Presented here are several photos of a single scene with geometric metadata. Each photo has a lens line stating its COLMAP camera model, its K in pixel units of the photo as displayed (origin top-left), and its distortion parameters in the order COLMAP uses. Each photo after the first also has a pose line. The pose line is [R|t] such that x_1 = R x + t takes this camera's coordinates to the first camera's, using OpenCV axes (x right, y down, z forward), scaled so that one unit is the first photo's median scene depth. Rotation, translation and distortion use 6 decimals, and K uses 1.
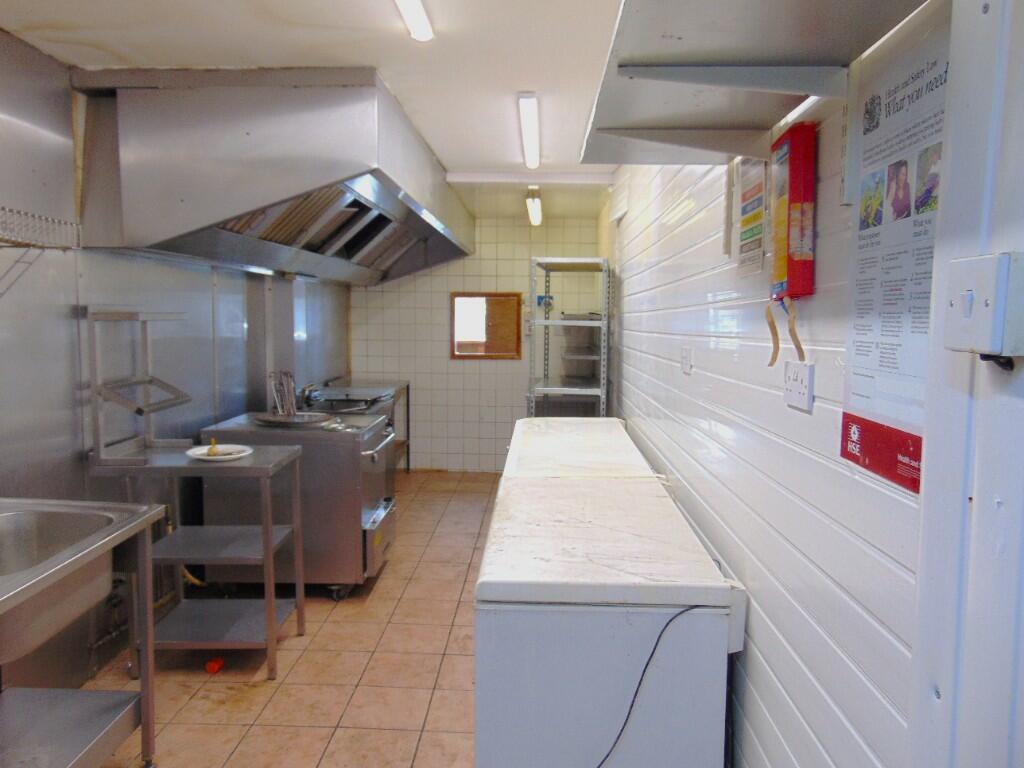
lens RADIAL K [[750.6, 0, 511.7], [0, 750.6, 384.3], [0, 0, 1]] dist [-0.009723, 0.008063]
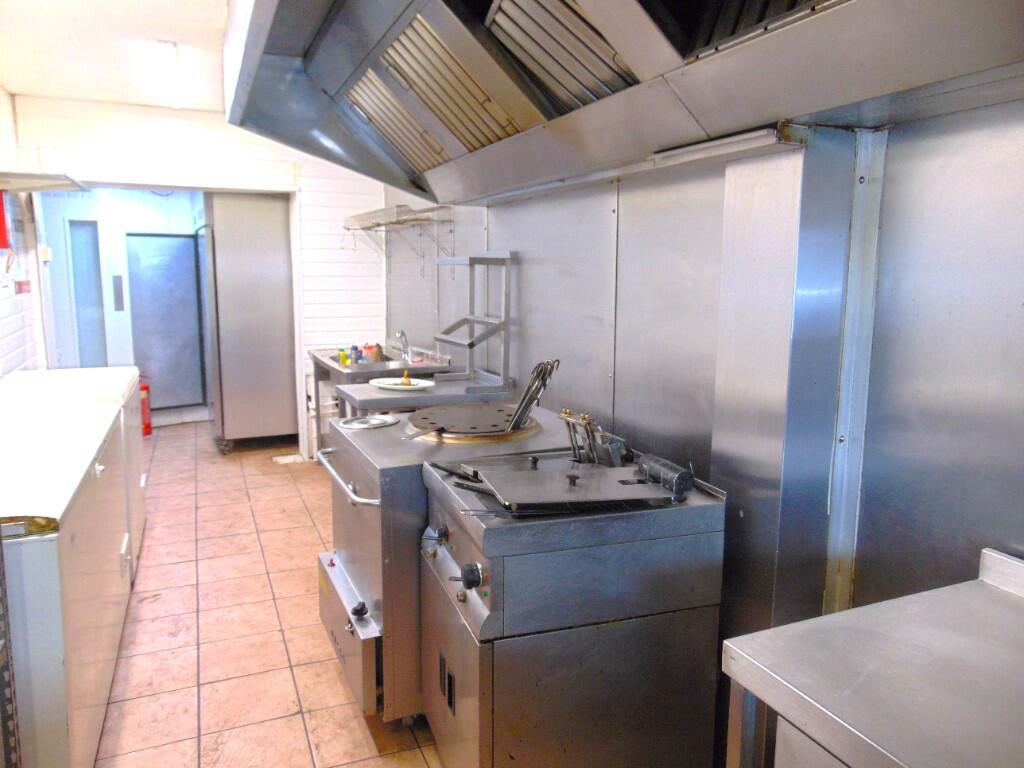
lens RADIAL K [[750.6, 0, 512.2], [0, 750.6, 382.3], [0, 0, 1]] dist [-0.009723, 0.008063]
pose [[-0.906199, 0.053084, -0.419506, -0.068377], [-0.045562, 0.974055, 0.221679, -0.154560], [0.420389, 0.219999, -0.880269, 1.937432]]
